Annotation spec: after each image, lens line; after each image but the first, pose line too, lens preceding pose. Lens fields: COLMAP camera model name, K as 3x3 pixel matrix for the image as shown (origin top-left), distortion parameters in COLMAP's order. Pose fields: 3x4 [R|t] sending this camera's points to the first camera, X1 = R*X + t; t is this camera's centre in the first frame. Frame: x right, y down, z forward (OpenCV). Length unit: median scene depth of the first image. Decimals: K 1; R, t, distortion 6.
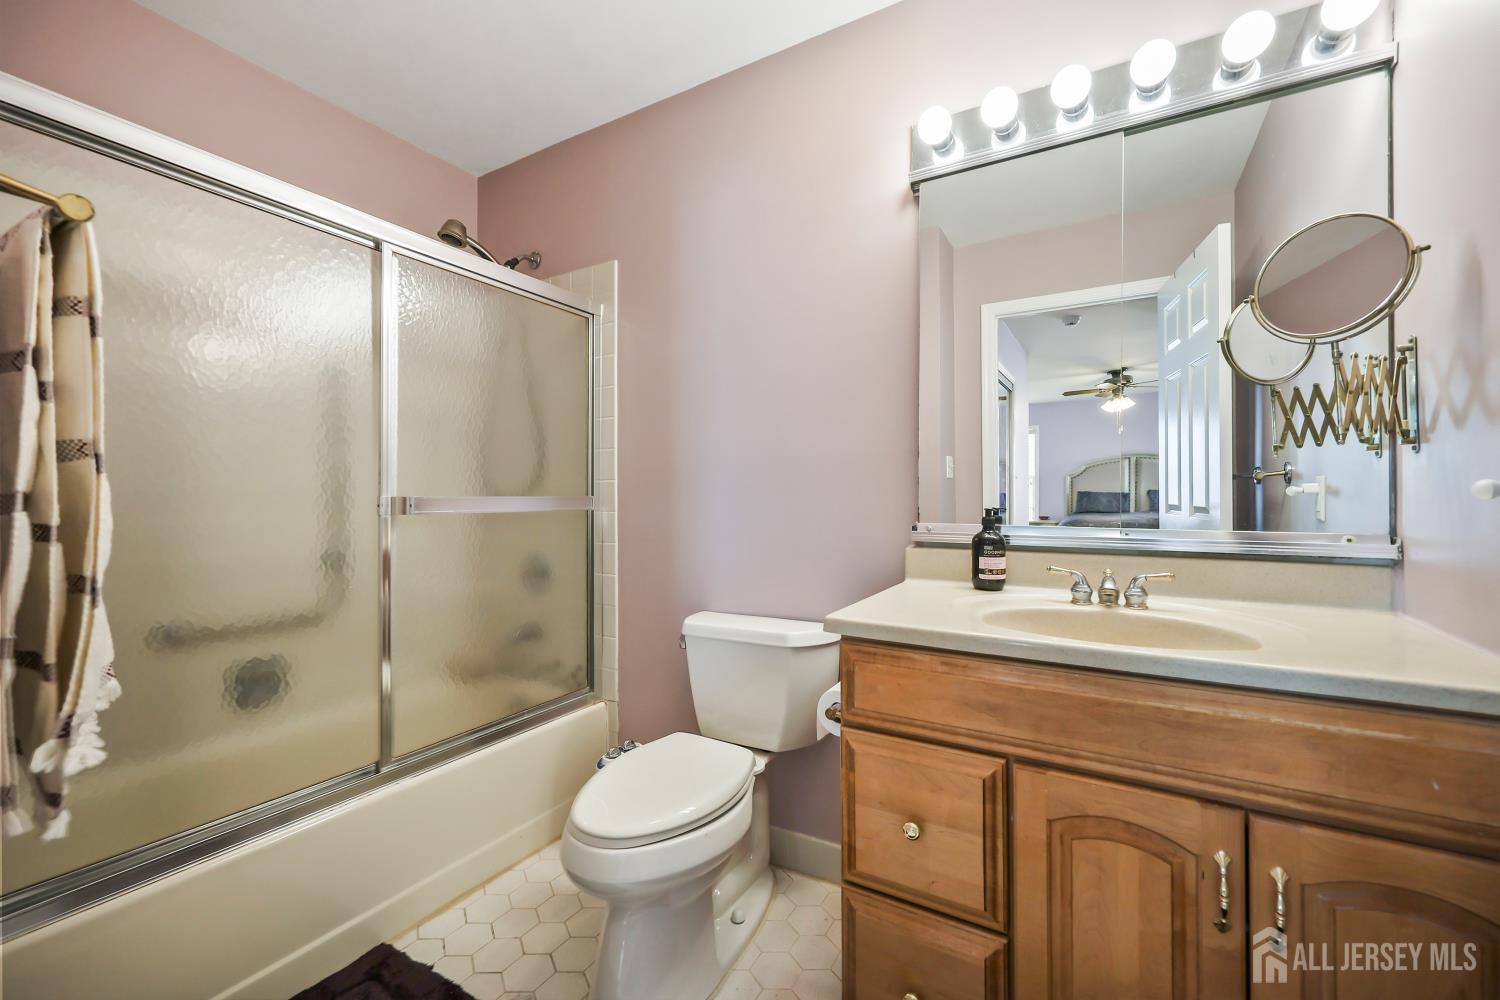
lens RADIAL K [[620.1, 0, 746.8], [0, 620.1, 495.9], [0, 0, 1]] dist [0.002150, 0.000061]
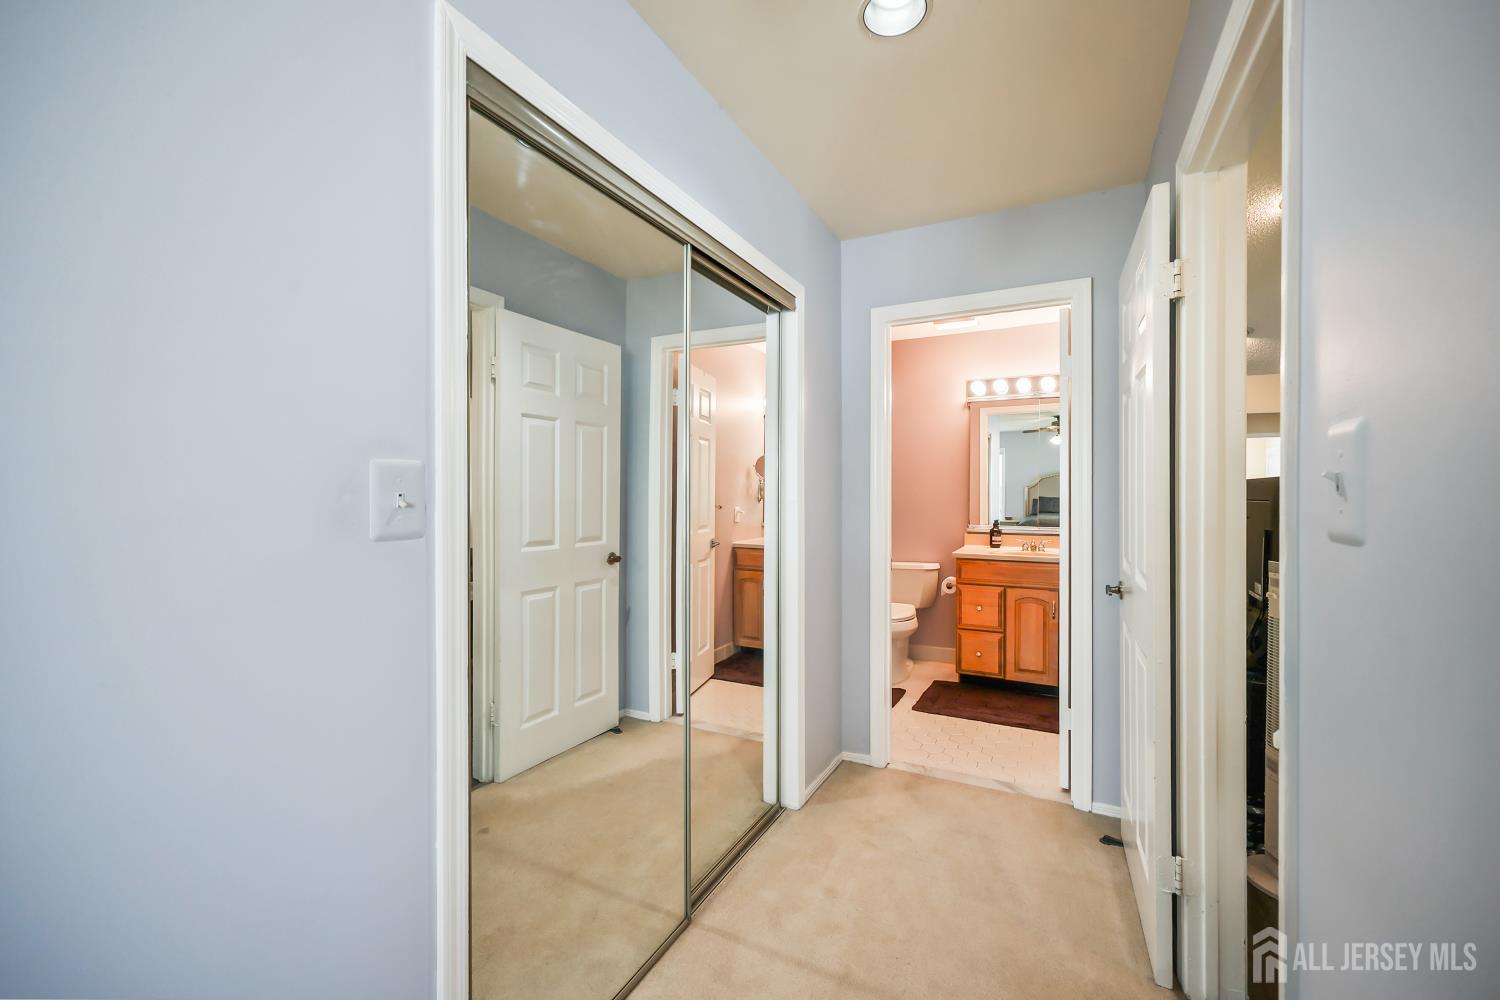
lens RADIAL K [[620.1, 0, 754.0], [0, 620.1, 500.2], [0, 0, 1]] dist [0.002150, 0.000061]
pose [[0.998155, 0.000222, 0.060709, -1.084361], [-0.000848, 0.999947, 0.010293, -0.121314], [-0.060704, -0.010326, 0.998102, -2.176433]]
